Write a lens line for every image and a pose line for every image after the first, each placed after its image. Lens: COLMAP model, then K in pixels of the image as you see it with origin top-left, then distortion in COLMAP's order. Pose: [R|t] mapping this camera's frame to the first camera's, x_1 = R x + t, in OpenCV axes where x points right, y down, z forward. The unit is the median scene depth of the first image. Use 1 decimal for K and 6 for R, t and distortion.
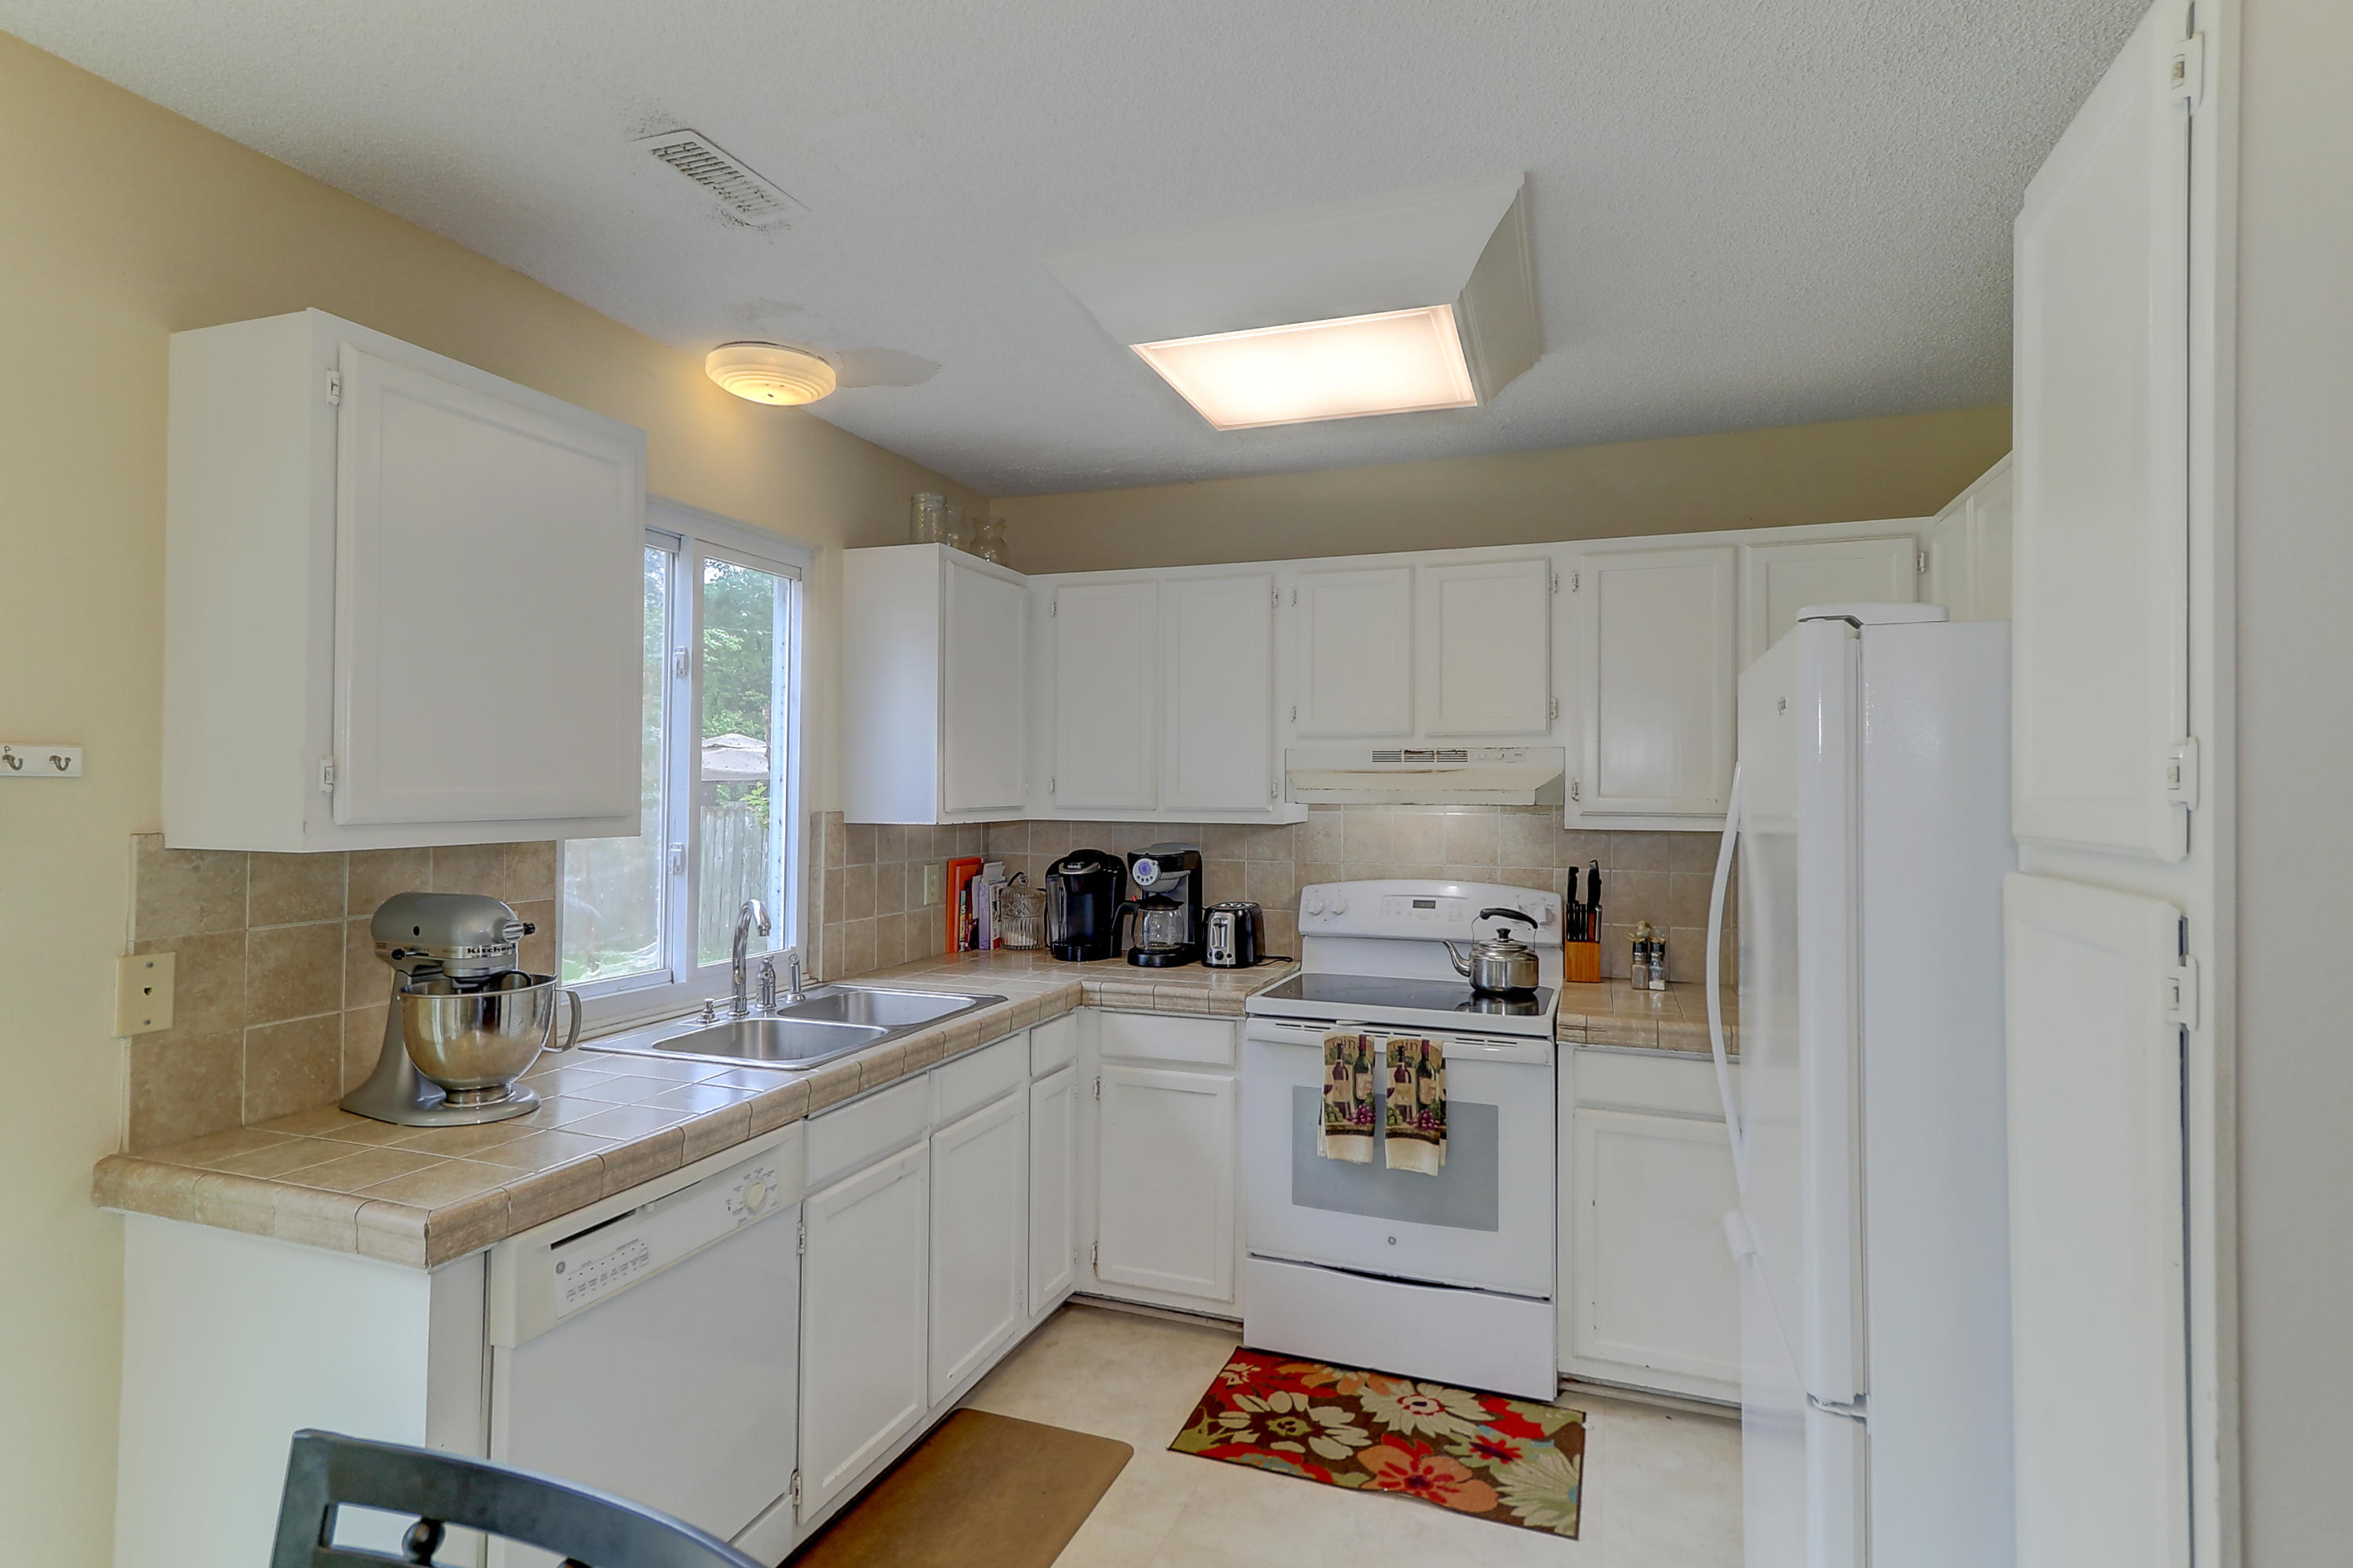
lens RADIAL K [[1194.5, 0, 1174.4], [0, 1194.5, 764.0], [0, 0, 1]] dist [0.020905, -0.003233]
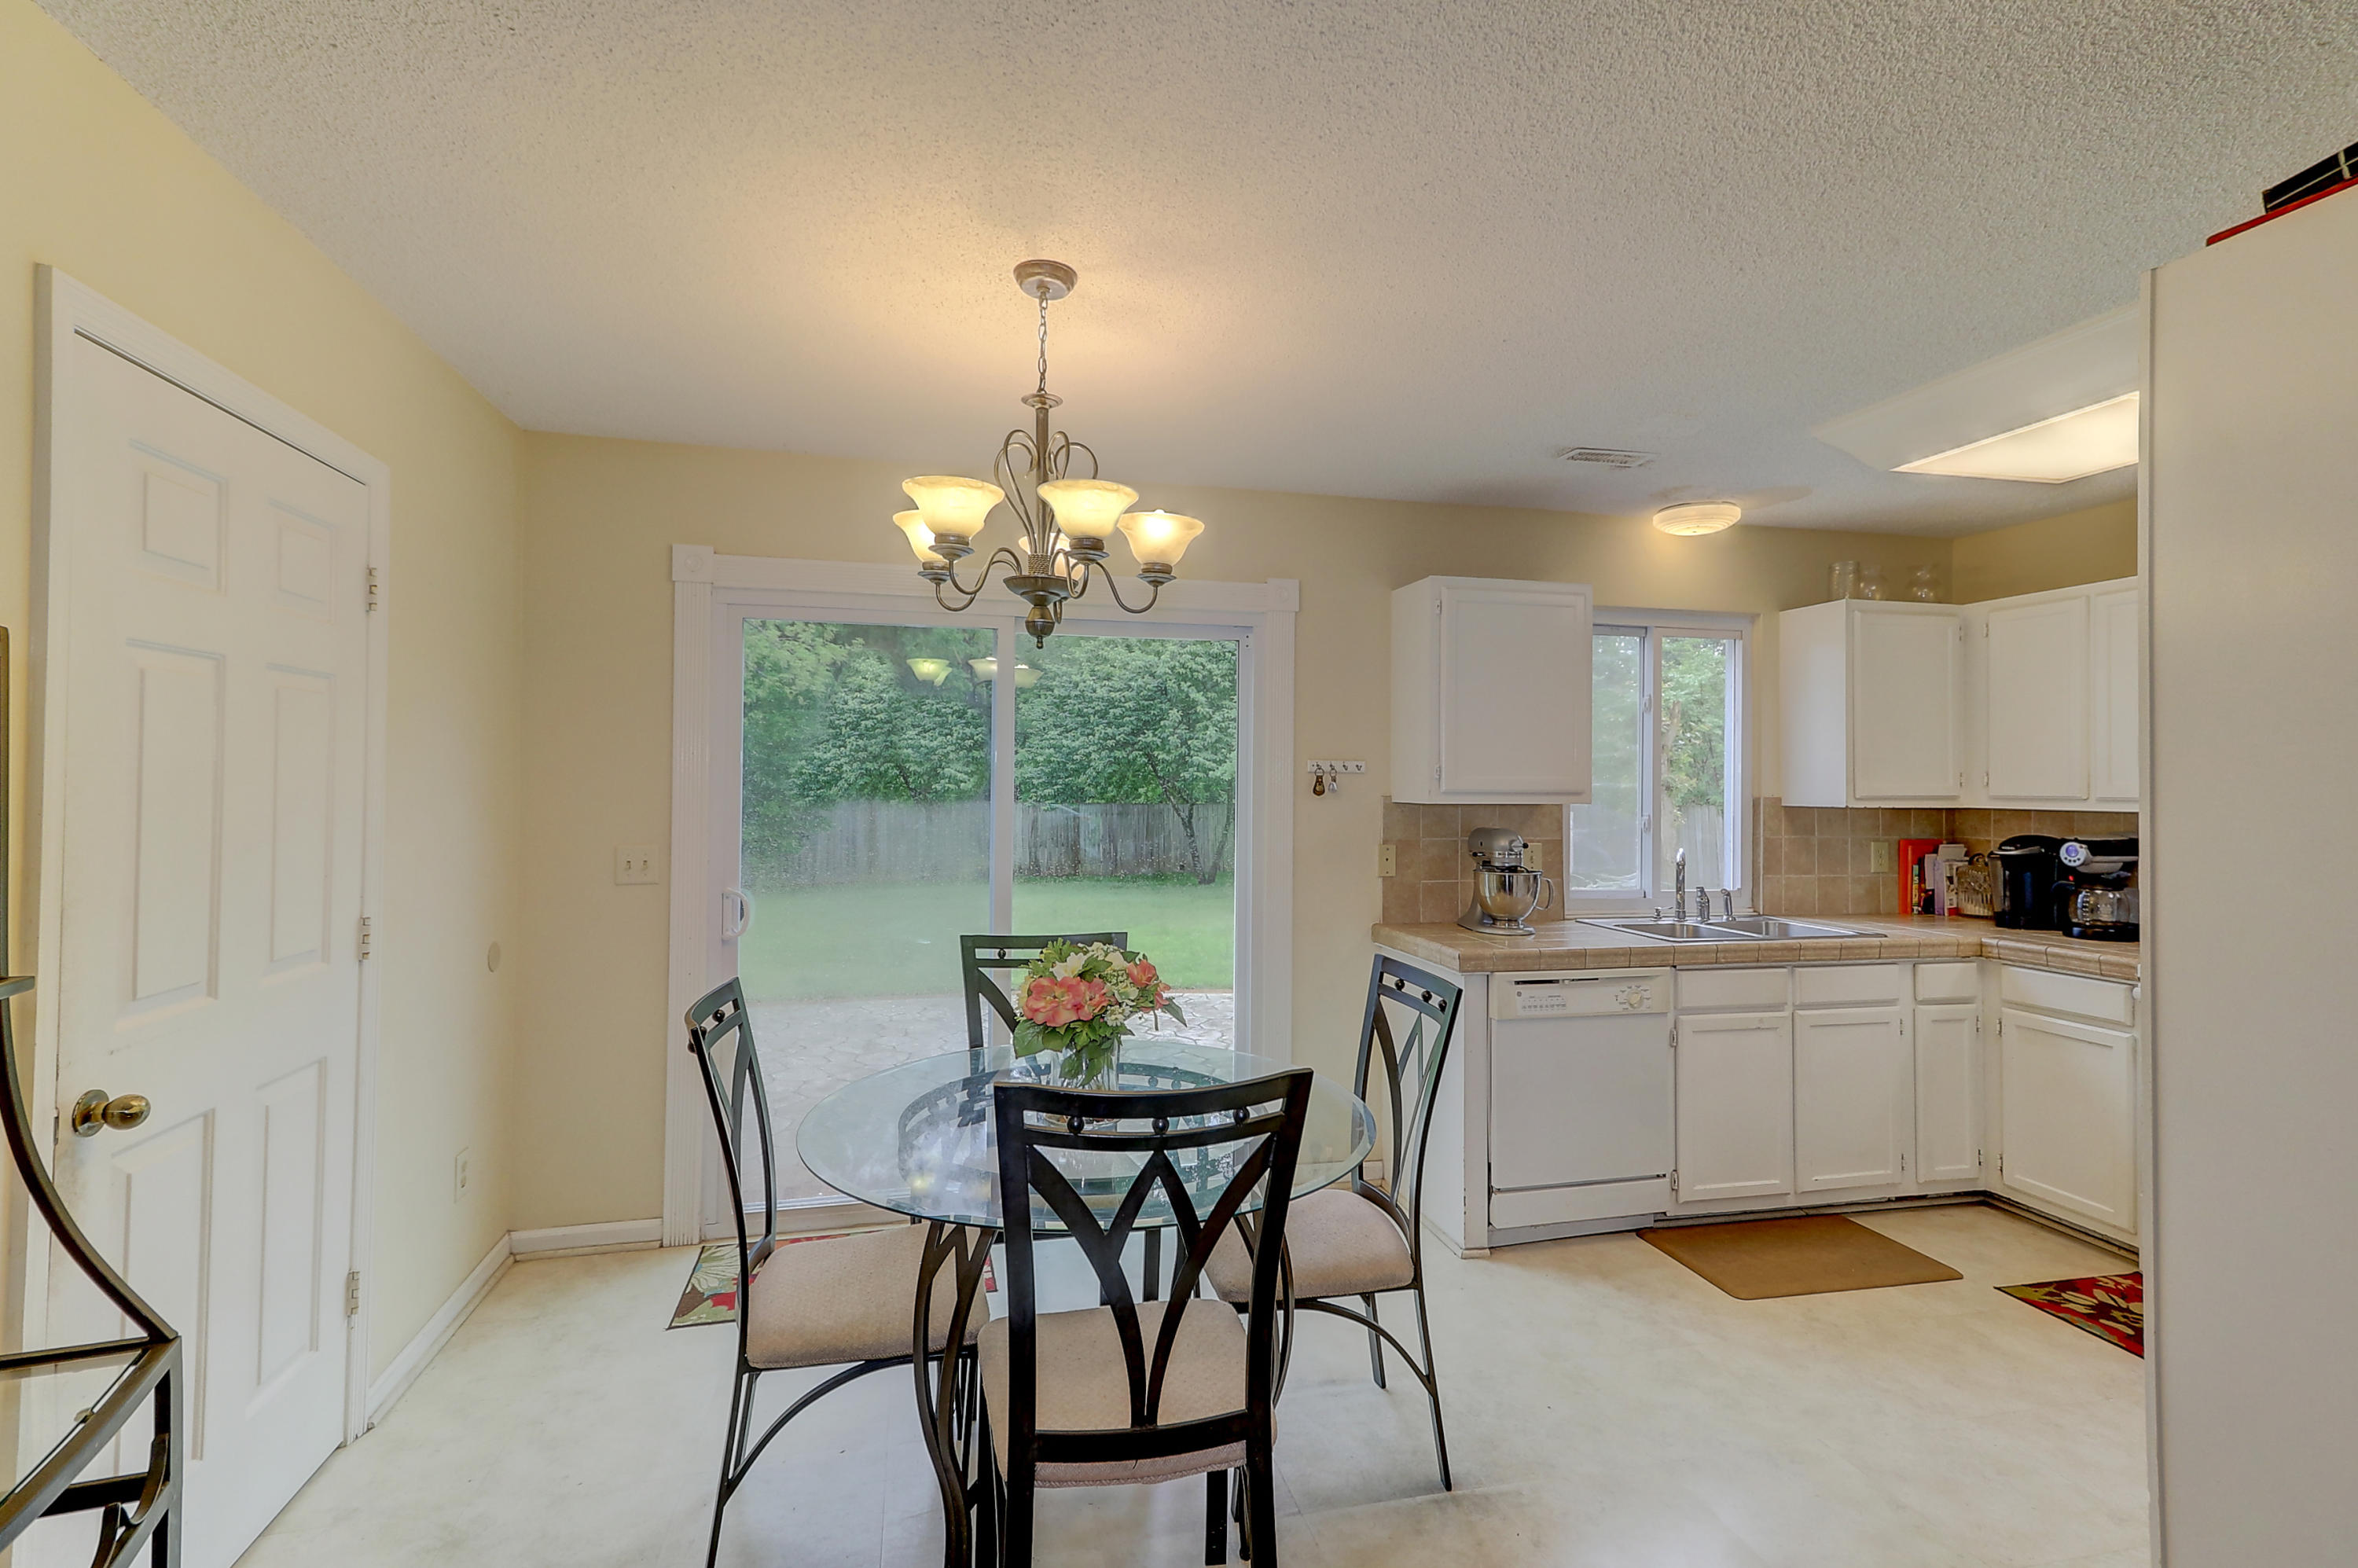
lens RADIAL K [[1087.8, 0, 1156.5], [0, 1087.8, 765.7], [0, 0, 1]] dist [0.023834, 0.000598]
pose [[0.541331, -0.016830, -0.840641, 0.477736], [0.011656, 0.999854, -0.012512, 0.011588], [0.840729, -0.003025, 0.541448, -0.371441]]
